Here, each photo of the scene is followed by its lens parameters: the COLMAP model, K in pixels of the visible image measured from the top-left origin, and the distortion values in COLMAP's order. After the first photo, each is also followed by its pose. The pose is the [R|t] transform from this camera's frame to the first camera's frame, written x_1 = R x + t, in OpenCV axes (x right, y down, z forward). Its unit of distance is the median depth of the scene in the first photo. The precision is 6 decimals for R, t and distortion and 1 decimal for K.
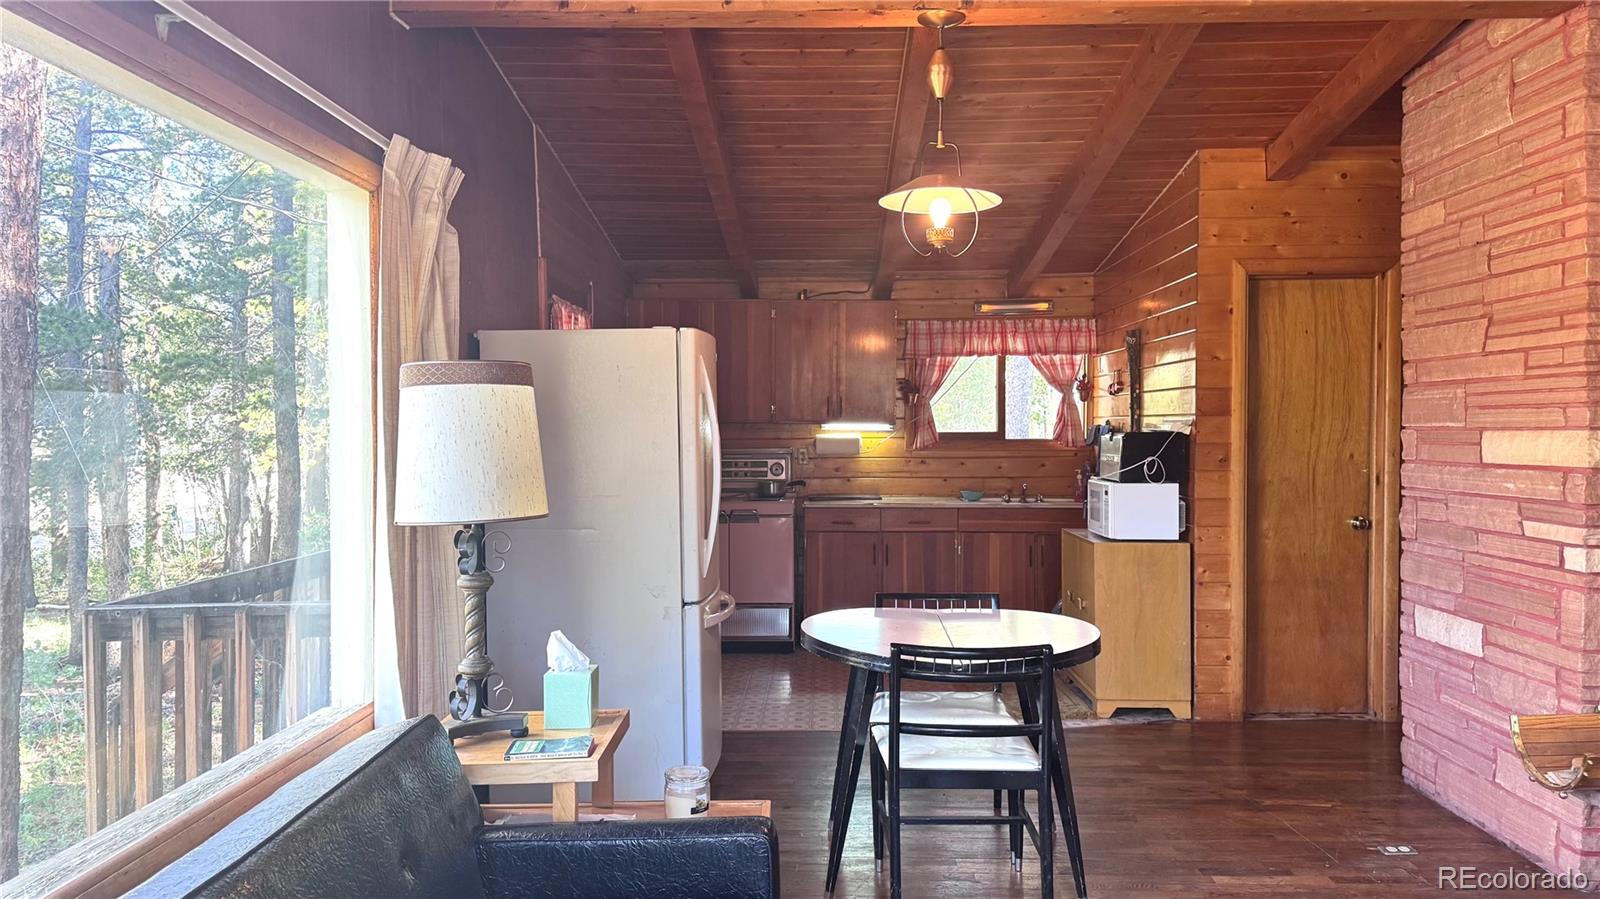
lens RADIAL K [[1133.3, 0, 774.6], [0, 1133.3, 454.9], [0, 0, 1]] dist [0.001334, -0.005583]
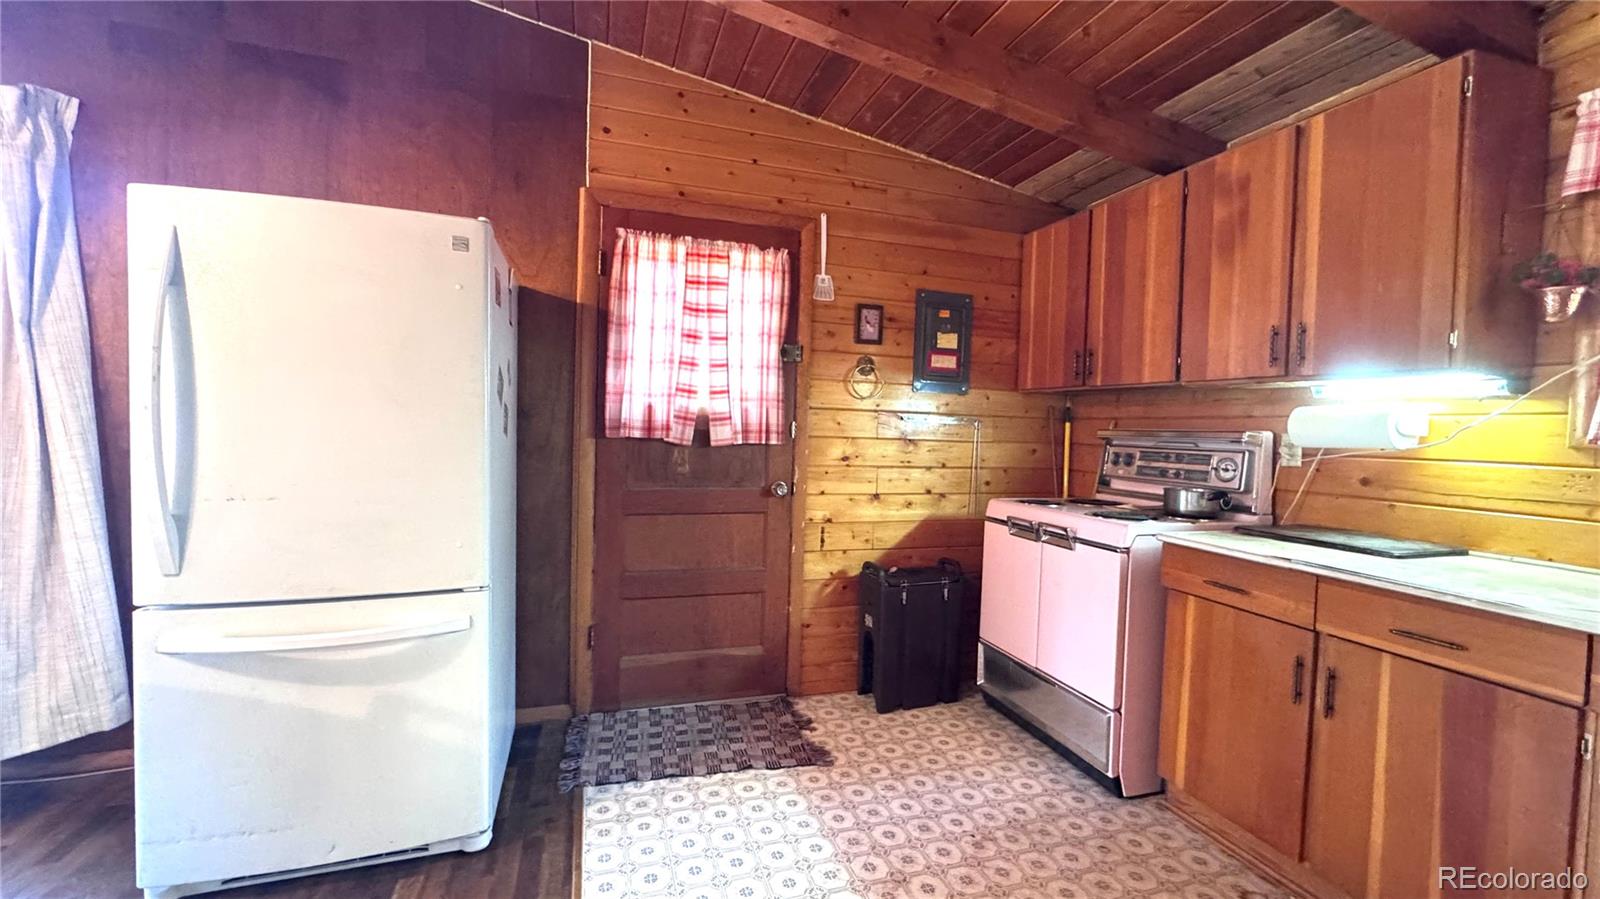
lens RADIAL K [[646.6, 0, 798.6], [0, 646.6, 445.0], [0, 0, 1]] dist [-0.000904, 0.000265]
pose [[0.344252, 0.040376, -0.938009, 0.391893], [-0.052338, 0.998347, 0.023764, 0.006168], [0.937417, 0.040913, 0.345796, 1.167990]]
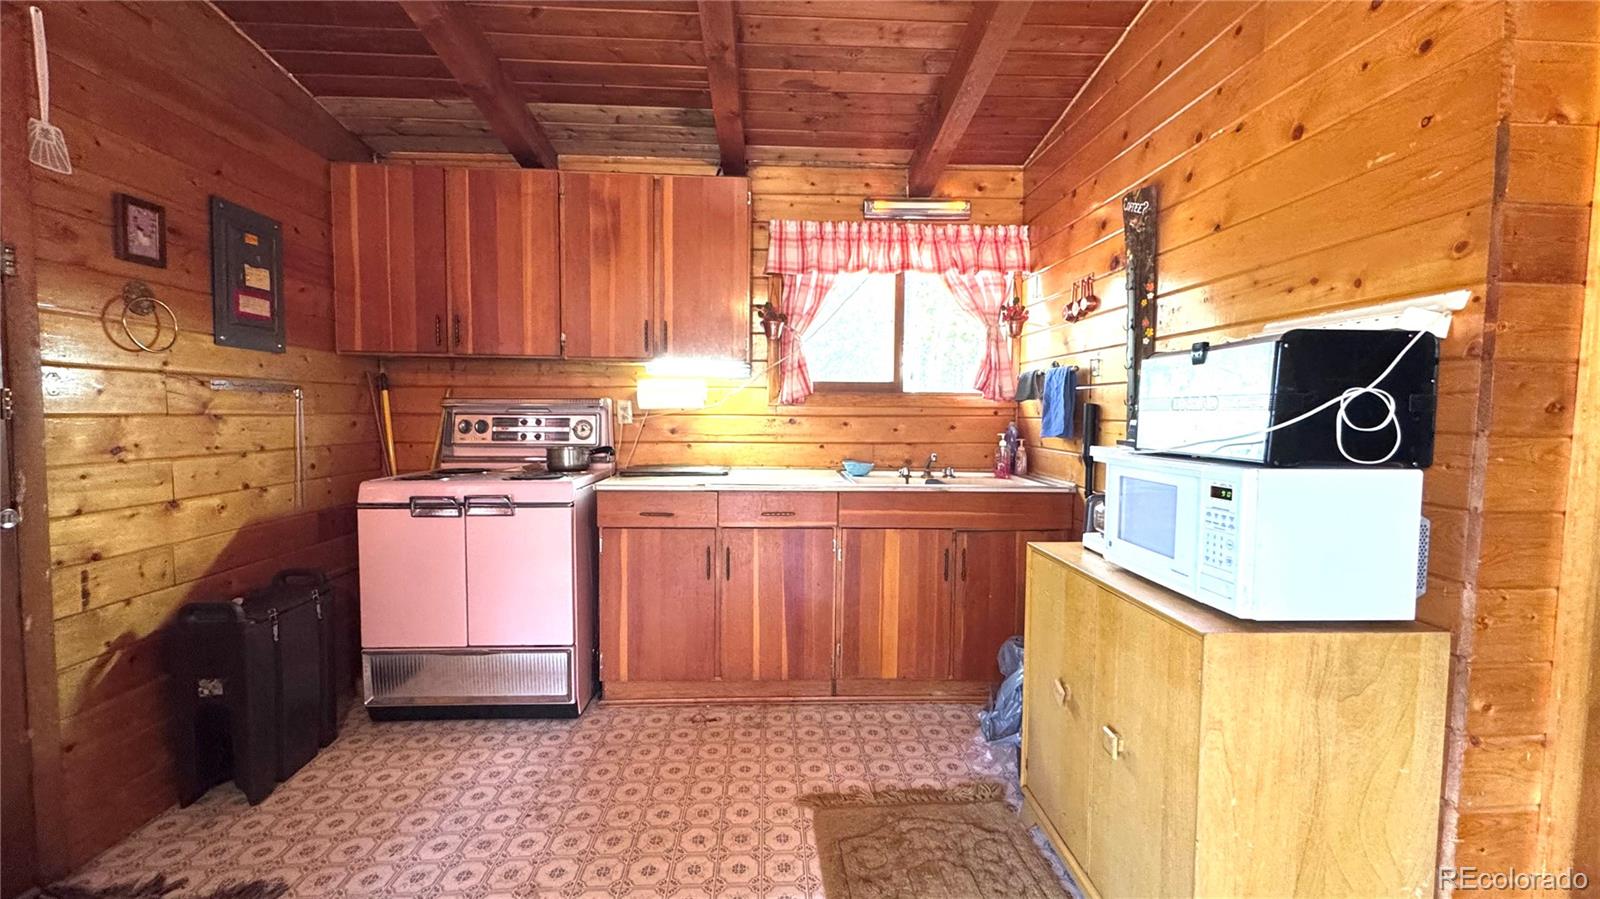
lens RADIAL K [[642.9, 0, 800.2], [0, 642.9, 446.2], [0, 0, 1]] dist [-0.002393, 0.000096]
pose [[0.995730, 0.005118, 0.092171, 0.167869], [-0.008048, 0.999473, 0.031448, 0.015487], [-0.091961, -0.032055, 0.995246, 1.006211]]
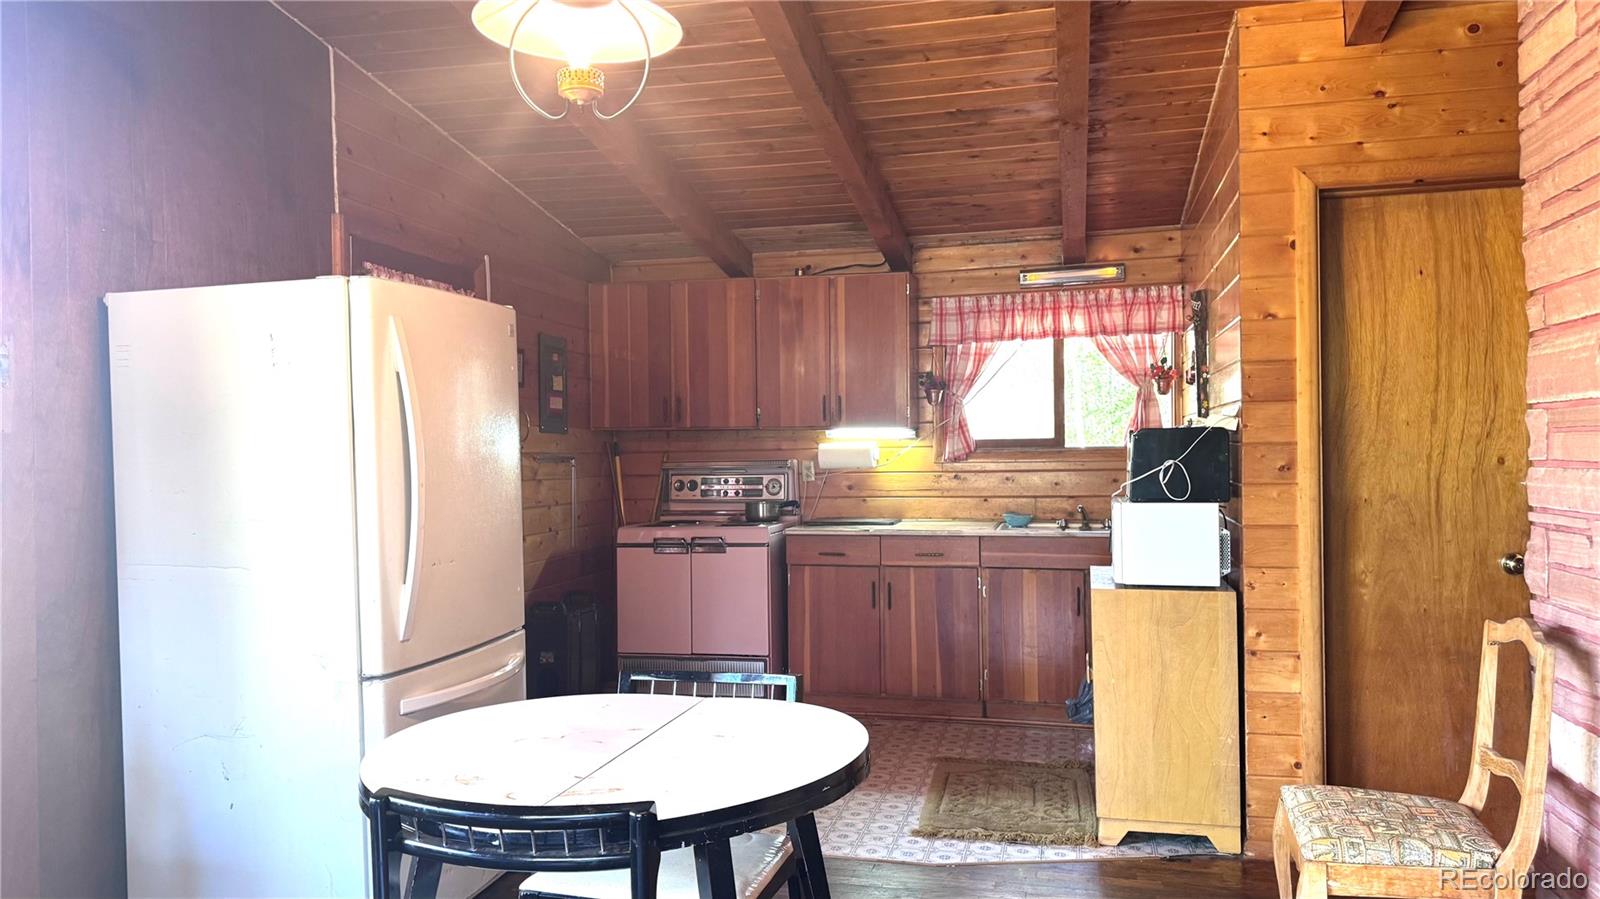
lens RADIAL K [[1132.6, 0, 801.0], [0, 1132.6, 456.8], [0, 0, 1]] dist [0.001737, -0.001092]
pose [[0.981052, -0.009540, -0.193511, 0.301996], [0.005926, 0.999797, -0.019247, 0.011227], [0.193655, 0.017735, 0.980909, 0.356618]]
